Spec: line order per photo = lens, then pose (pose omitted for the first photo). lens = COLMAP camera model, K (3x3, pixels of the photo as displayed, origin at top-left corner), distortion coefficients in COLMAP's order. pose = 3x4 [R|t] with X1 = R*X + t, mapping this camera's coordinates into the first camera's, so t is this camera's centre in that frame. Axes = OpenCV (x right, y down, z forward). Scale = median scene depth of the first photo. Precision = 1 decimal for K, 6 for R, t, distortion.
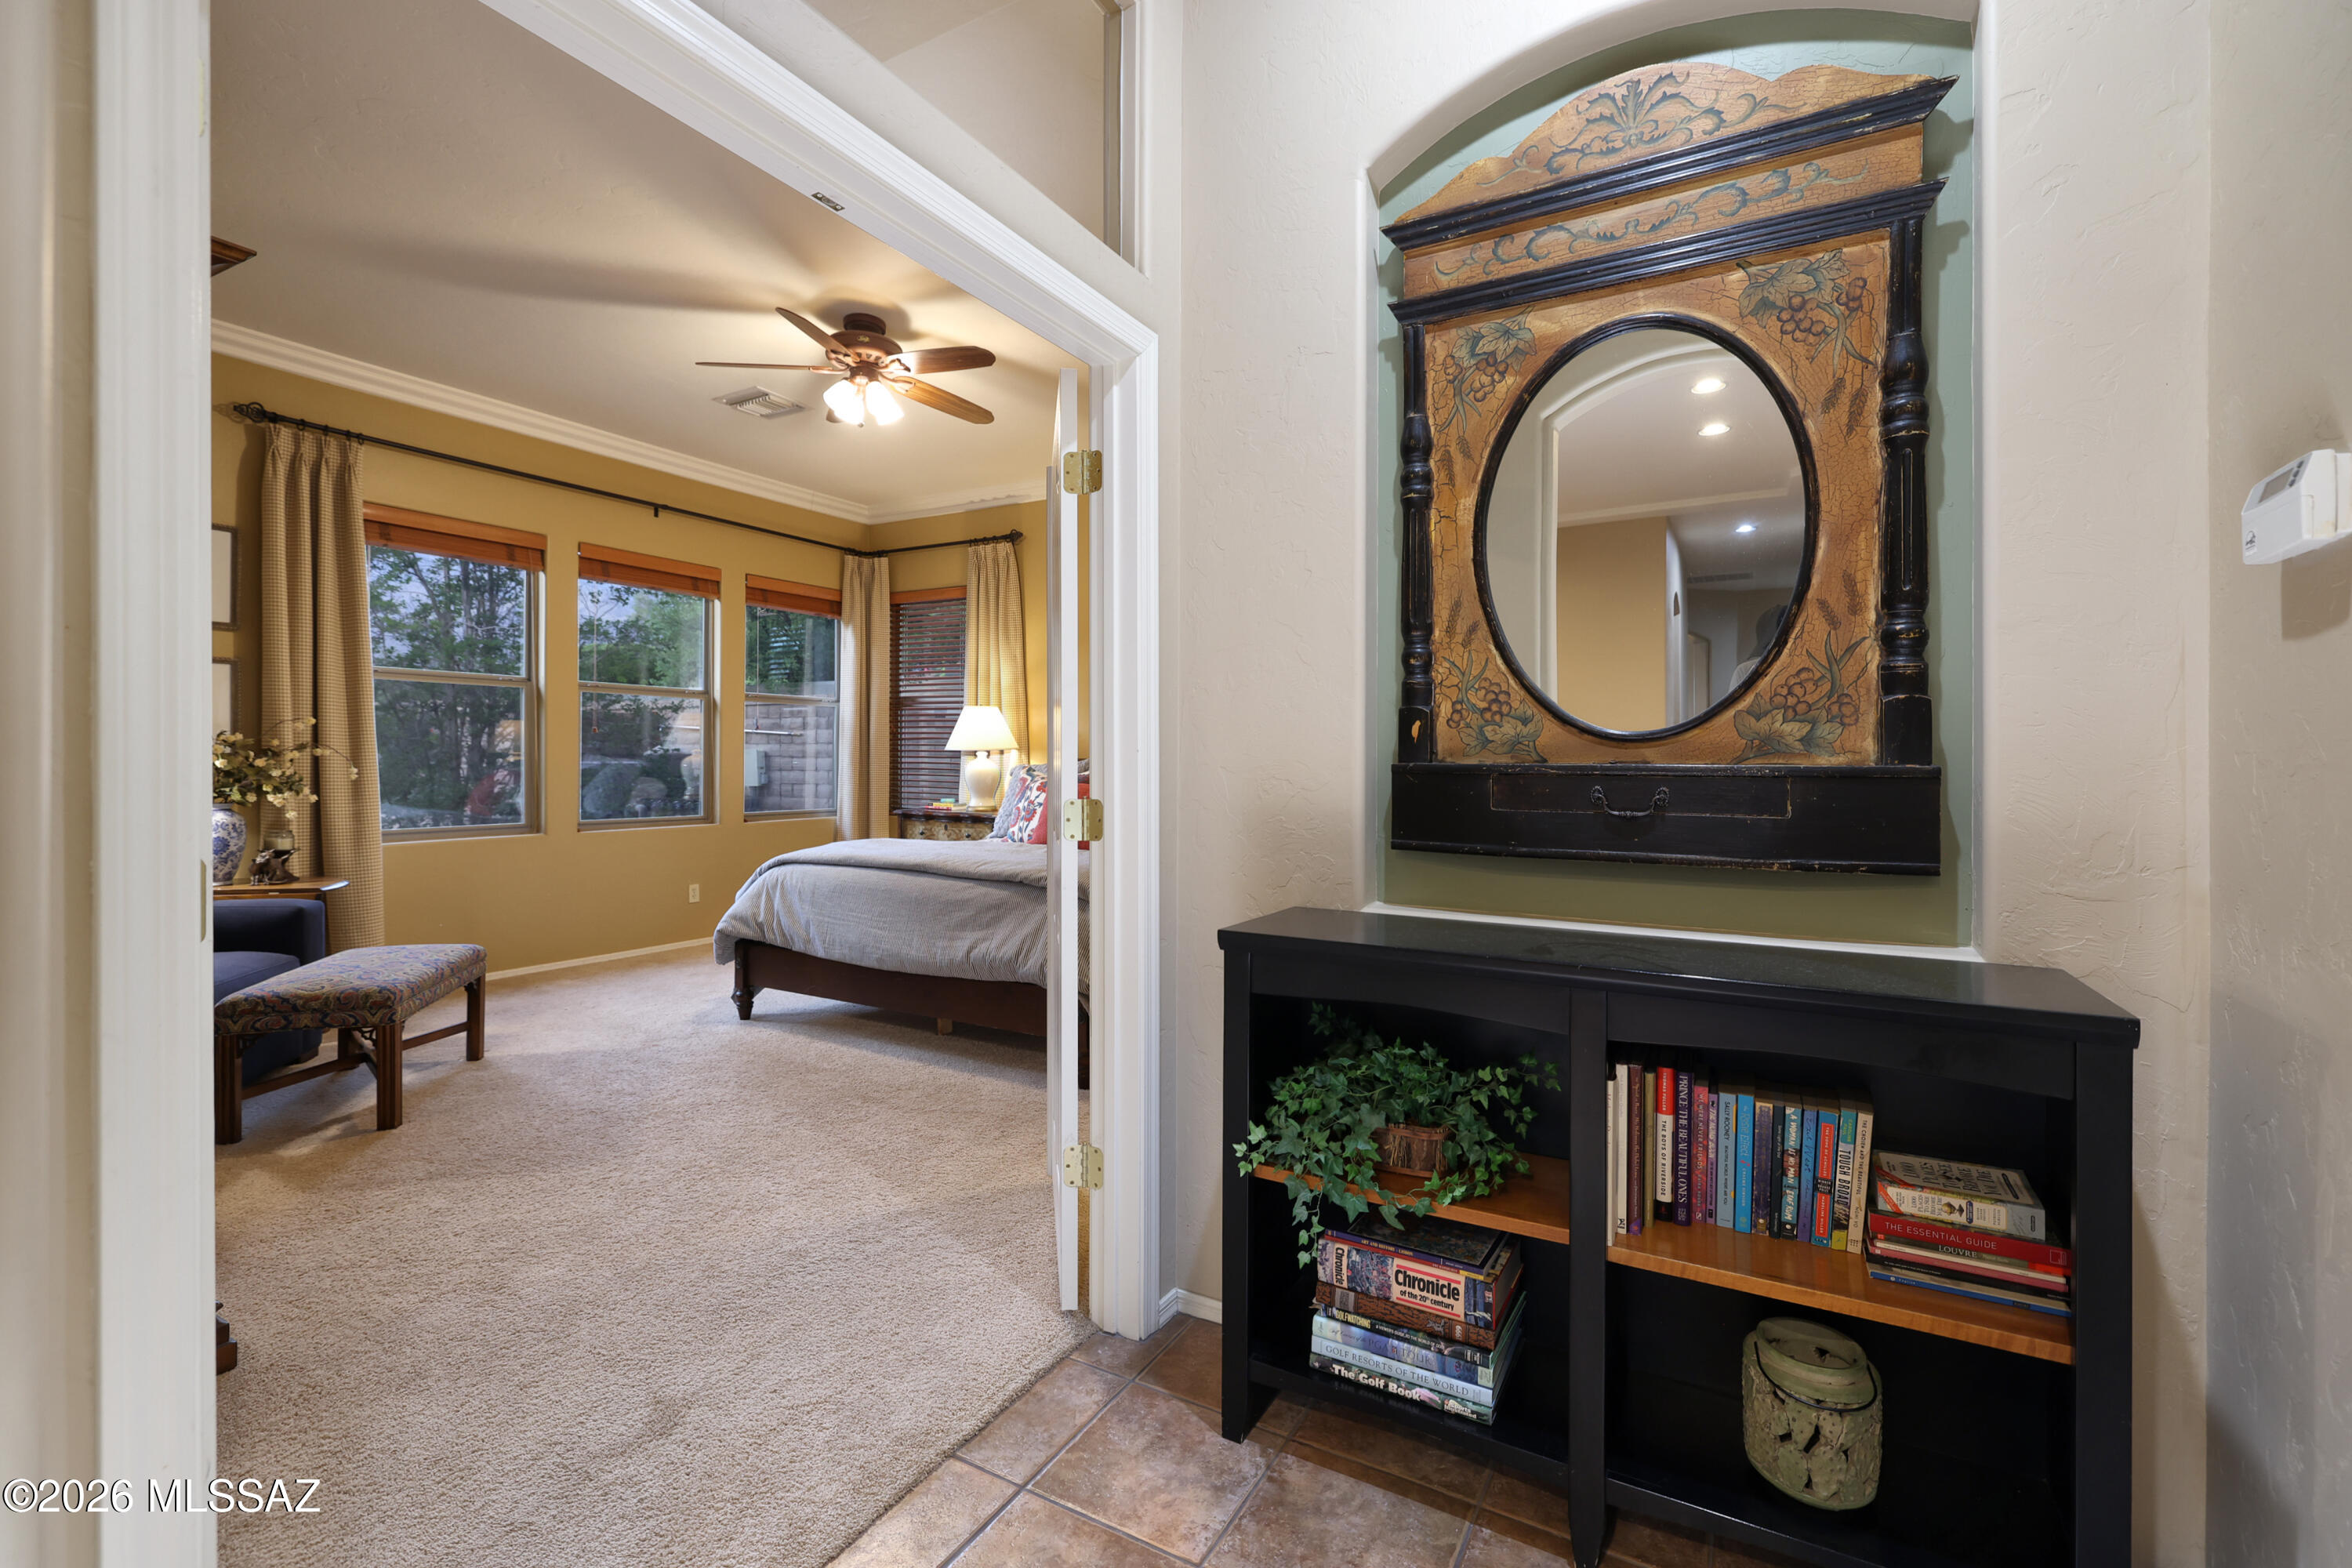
lens RADIAL K [[1010.4, 0, 1230.7], [0, 1010.4, 764.5], [0, 0, 1]] dist [-0.002905, 0.004085]
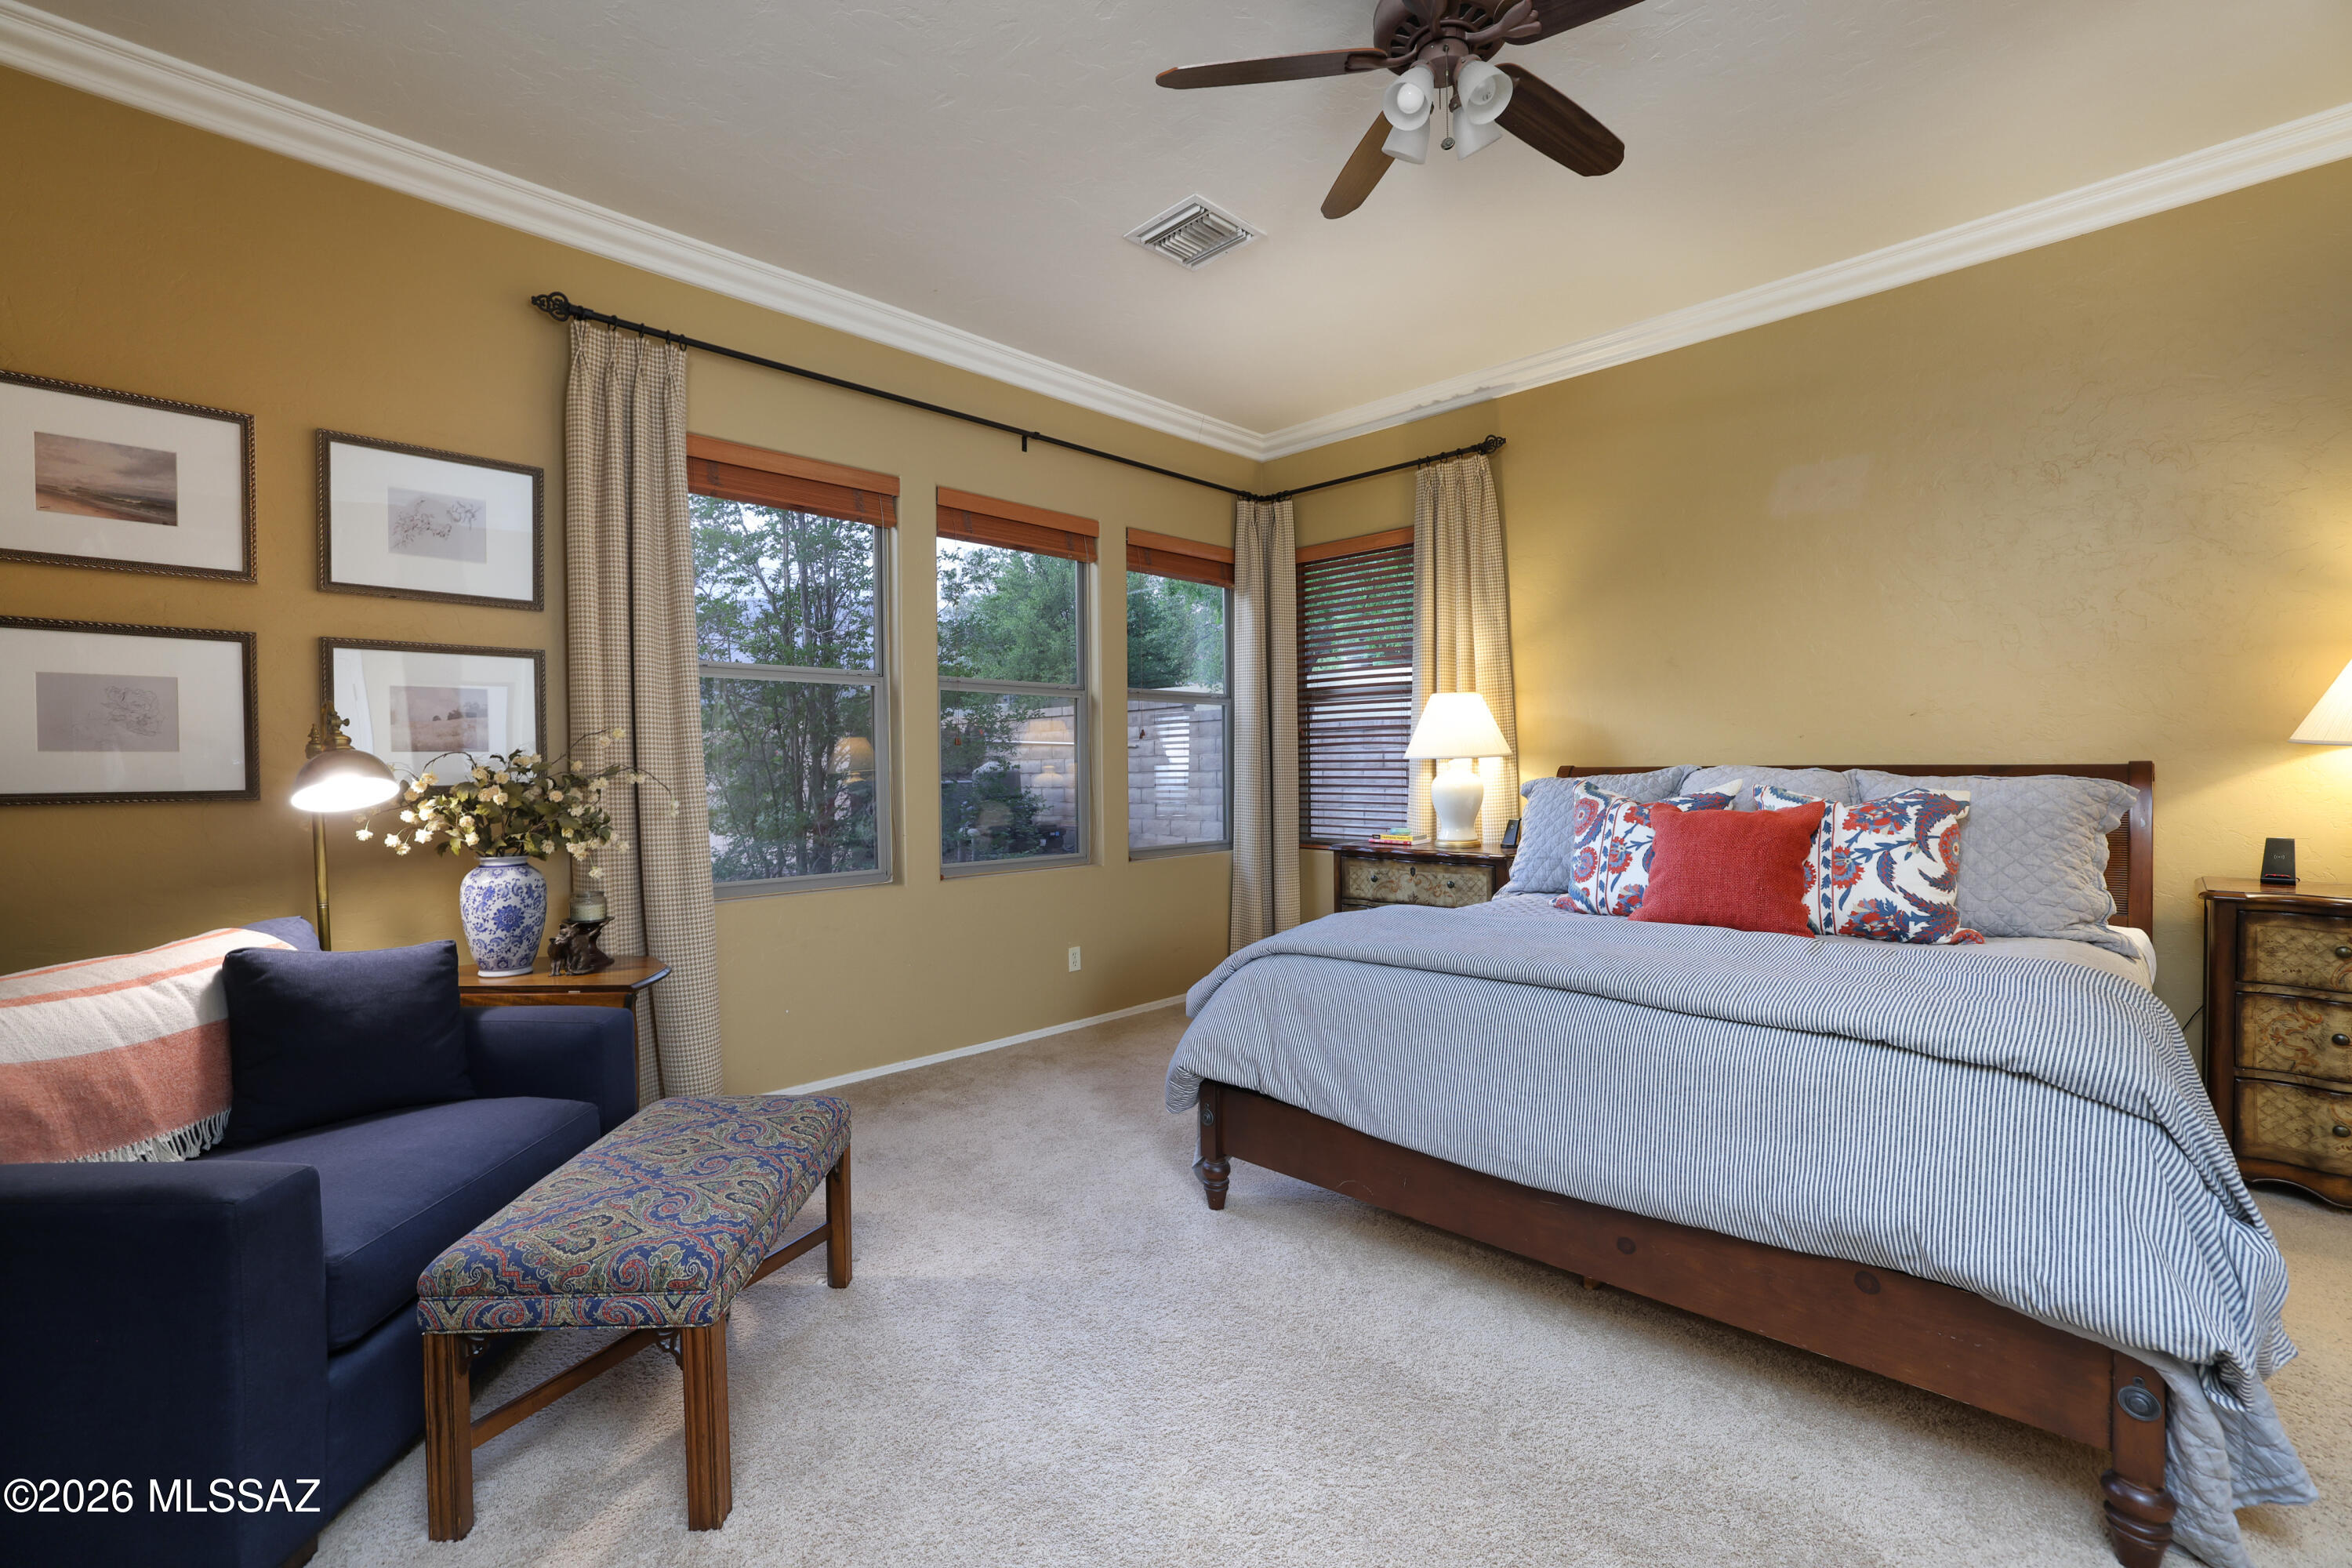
lens RADIAL K [[1010.4, 0, 1184.8], [0, 1010.4, 775.0], [0, 0, 1]] dist [-0.002905, 0.004085]
pose [[0.959046, -0.017221, -0.282727, -0.263981], [0.017213, 0.999849, -0.002511, -0.004725], [0.282728, -0.002458, 0.959197, 0.339461]]
